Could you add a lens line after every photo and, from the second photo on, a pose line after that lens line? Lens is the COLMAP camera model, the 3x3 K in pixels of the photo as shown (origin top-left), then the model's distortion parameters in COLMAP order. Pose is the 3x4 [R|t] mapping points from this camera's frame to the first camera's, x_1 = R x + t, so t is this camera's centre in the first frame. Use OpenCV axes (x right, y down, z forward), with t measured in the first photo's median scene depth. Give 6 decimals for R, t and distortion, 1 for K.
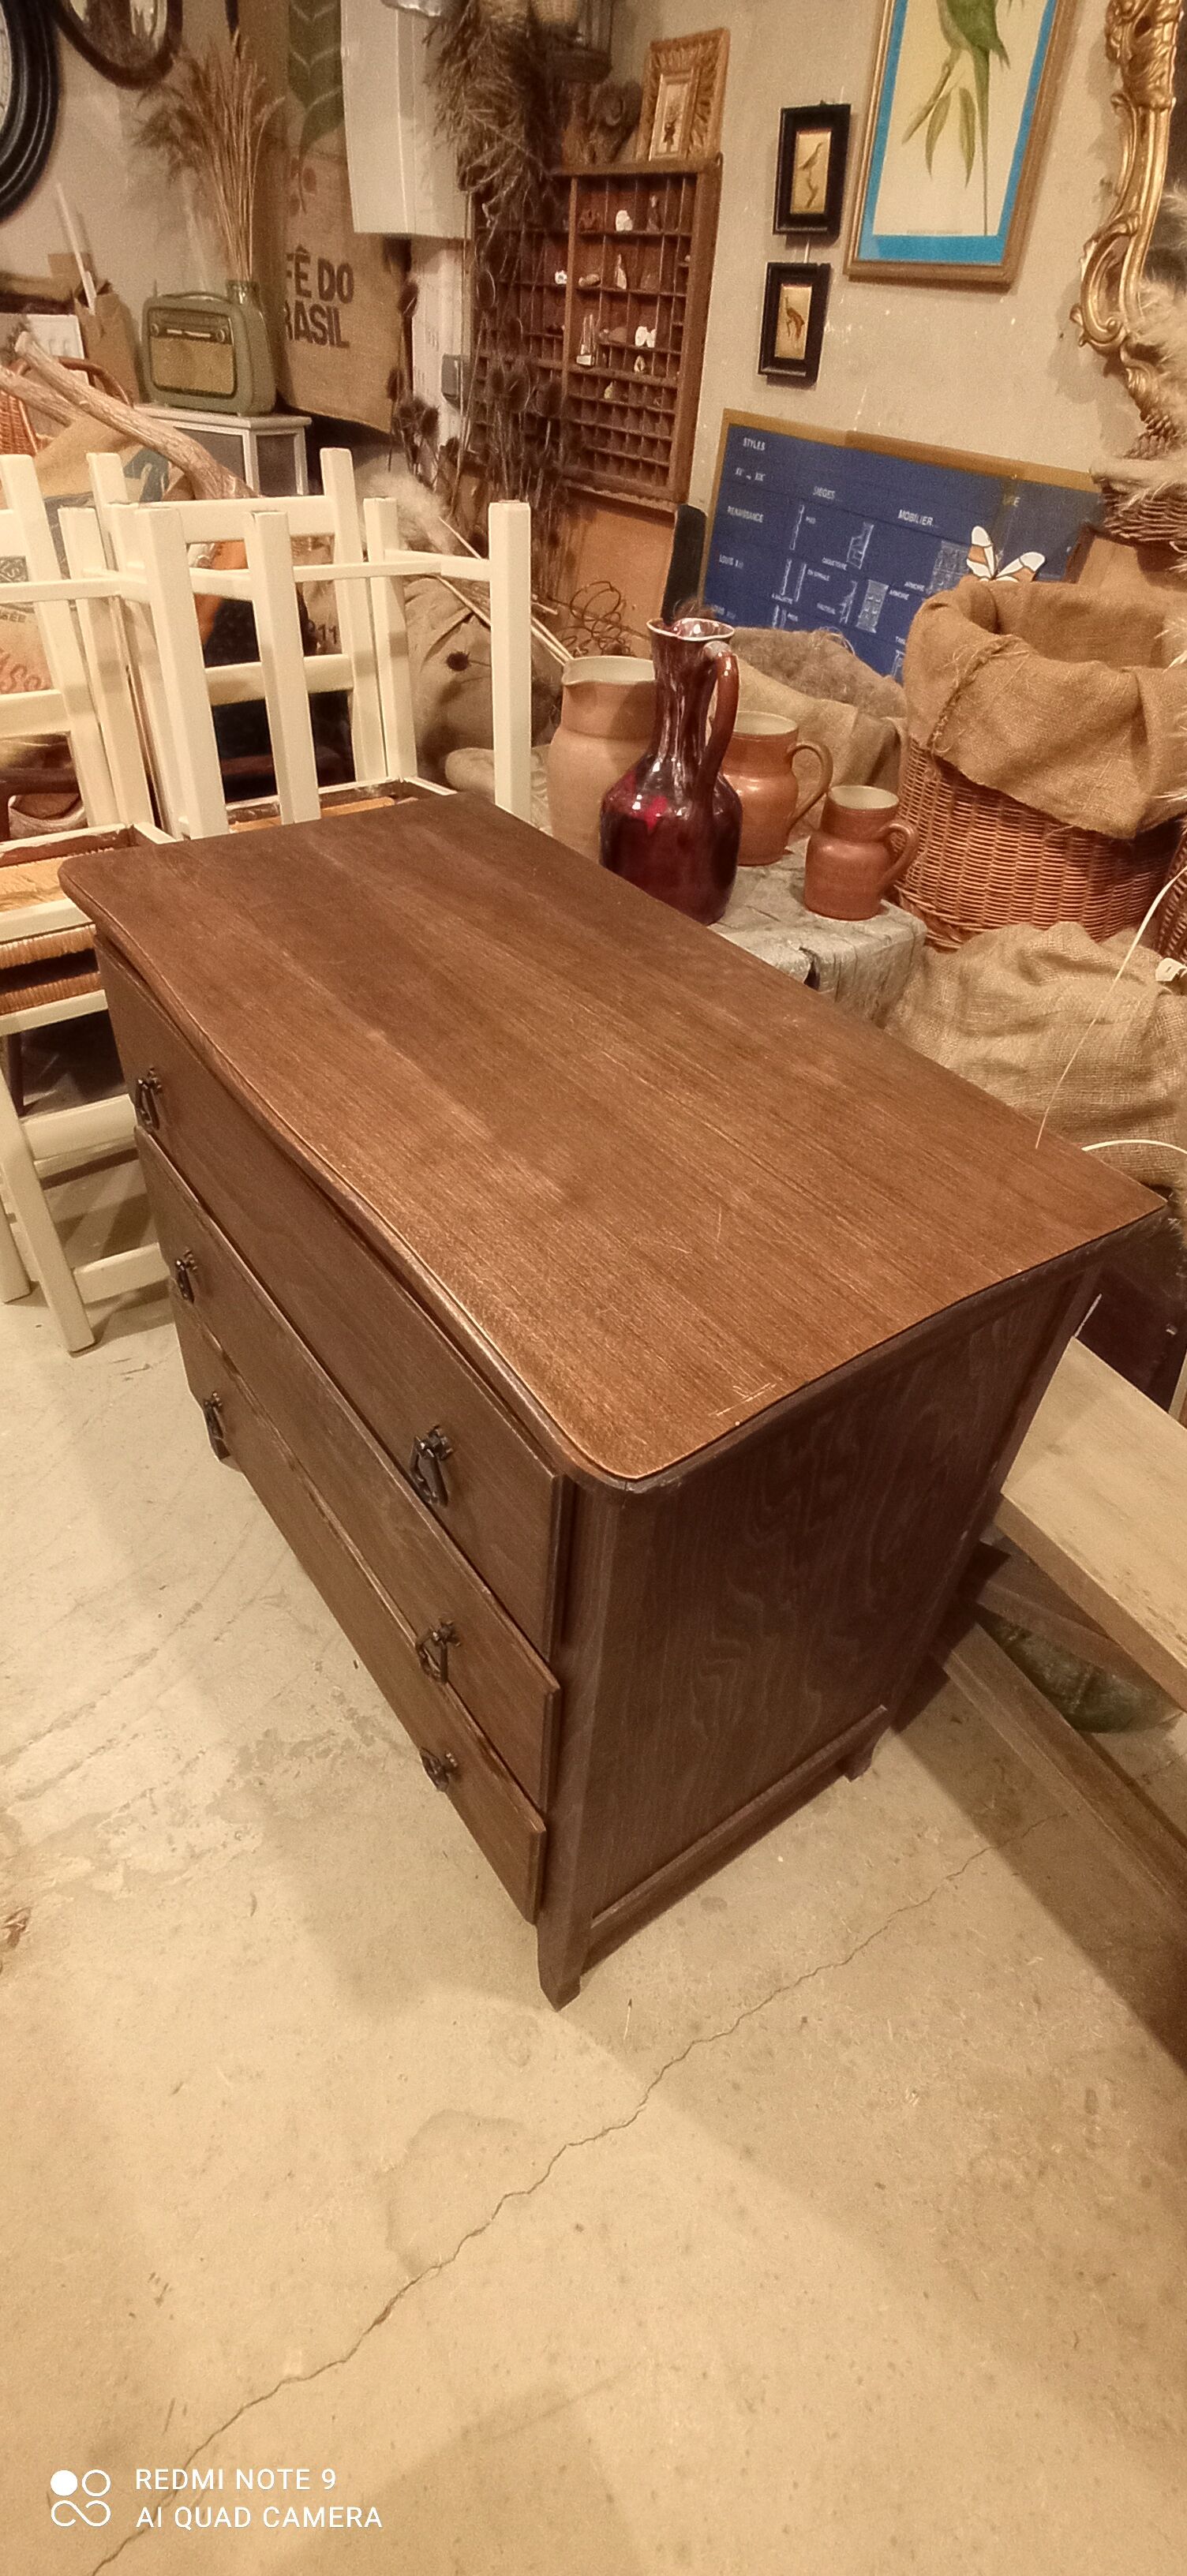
lens RADIAL K [[1166.0, 0, 589.9], [0, 1166.0, 1281.0], [0, 0, 1]] dist [-0.032683, 0.008118]
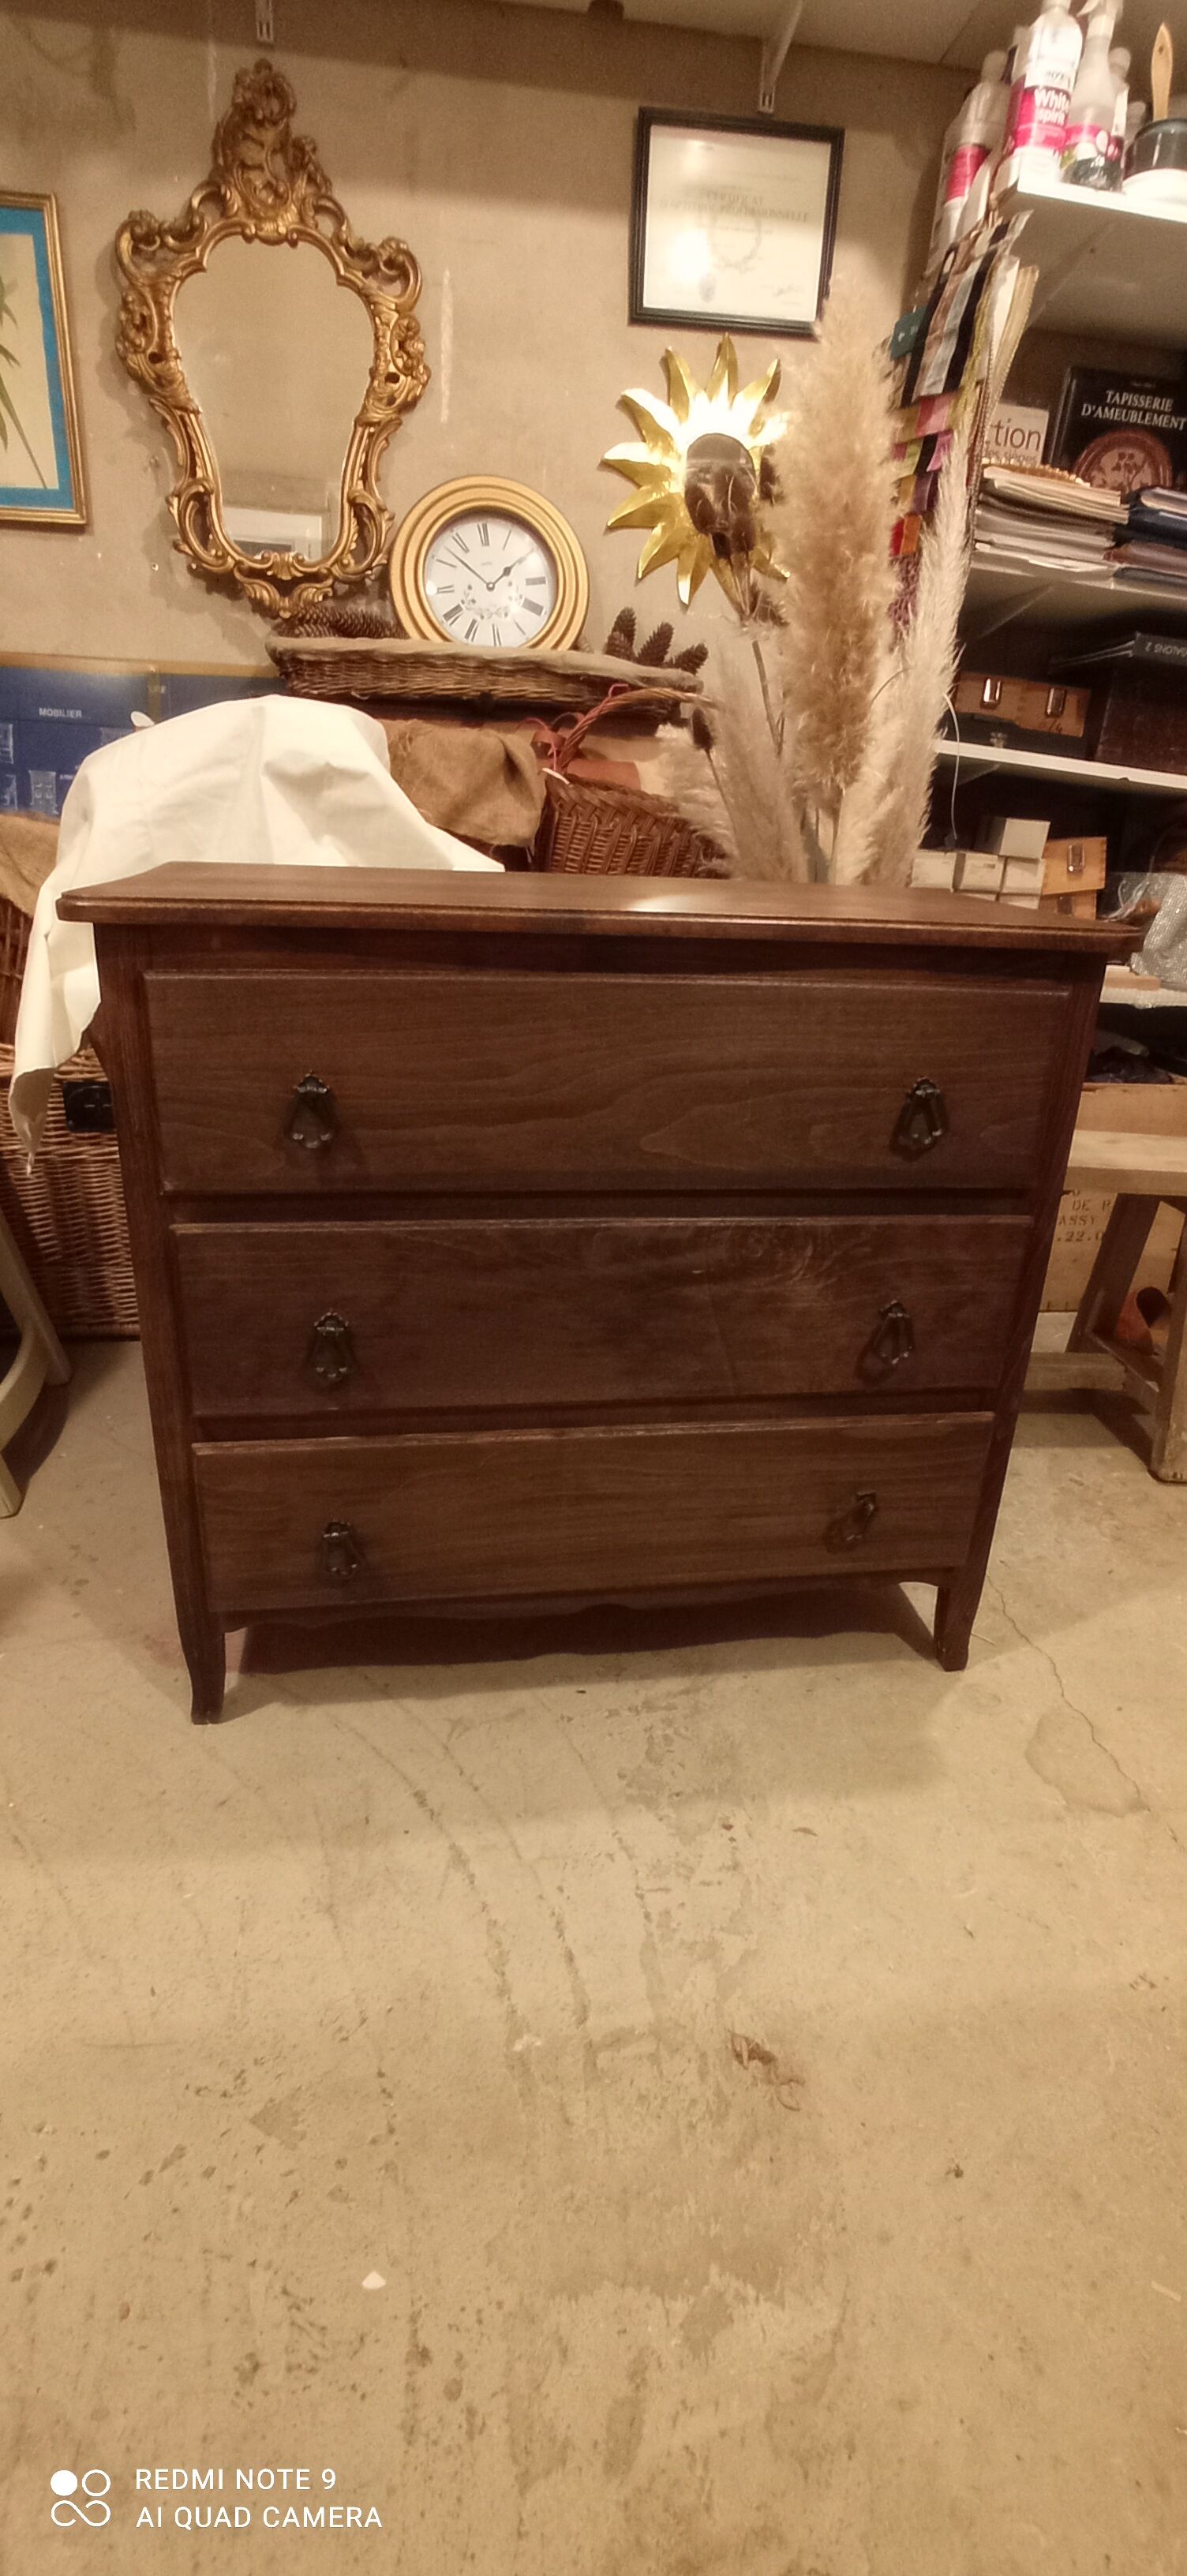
lens RADIAL K [[1166.0, 0, 588.0], [0, 1166.0, 1284.1], [0, 0, 1]] dist [-0.032683, 0.008118]
pose [[0.457187, -0.380147, 0.804033, -0.929693], [0.566399, 0.821458, 0.066322, 0.007694], [-0.685691, 0.425082, 0.590875, 0.357780]]
